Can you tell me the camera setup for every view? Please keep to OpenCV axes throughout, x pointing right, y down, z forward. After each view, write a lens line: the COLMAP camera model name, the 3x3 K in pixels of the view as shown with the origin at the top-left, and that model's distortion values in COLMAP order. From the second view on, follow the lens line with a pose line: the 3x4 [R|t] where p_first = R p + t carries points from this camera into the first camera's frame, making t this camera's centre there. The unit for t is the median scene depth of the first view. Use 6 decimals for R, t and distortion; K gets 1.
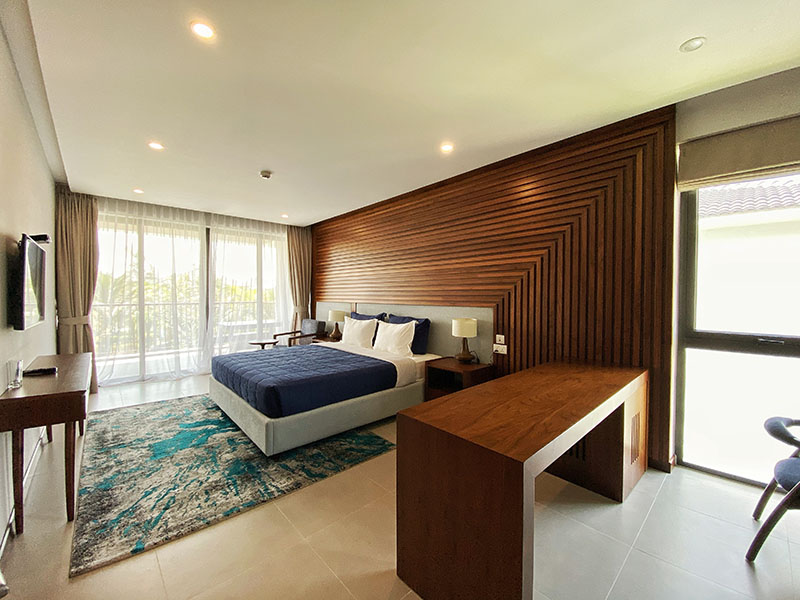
lens RADIAL K [[324.2, 0, 404.3], [0, 324.2, 299.5], [0, 0, 1]] dist [0.010523, -0.000228]
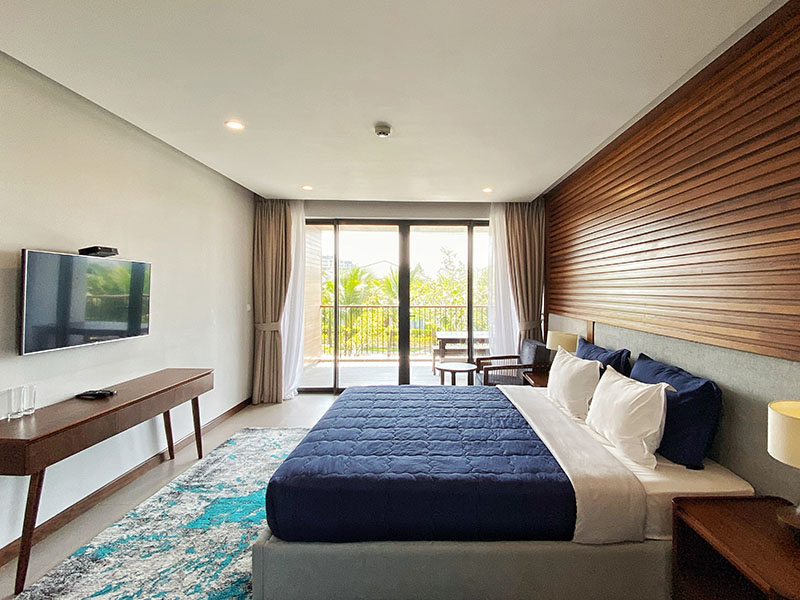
lens RADIAL K [[412.3, 0, 401.2], [0, 412.3, 286.6], [0, 0, 1]] dist [0.013156, -0.001164]
pose [[0.721969, 0.004057, -0.691913, 0.154129], [-0.026384, 0.999417, -0.021670, -0.038970], [0.691422, 0.033900, 0.721656, 0.357256]]
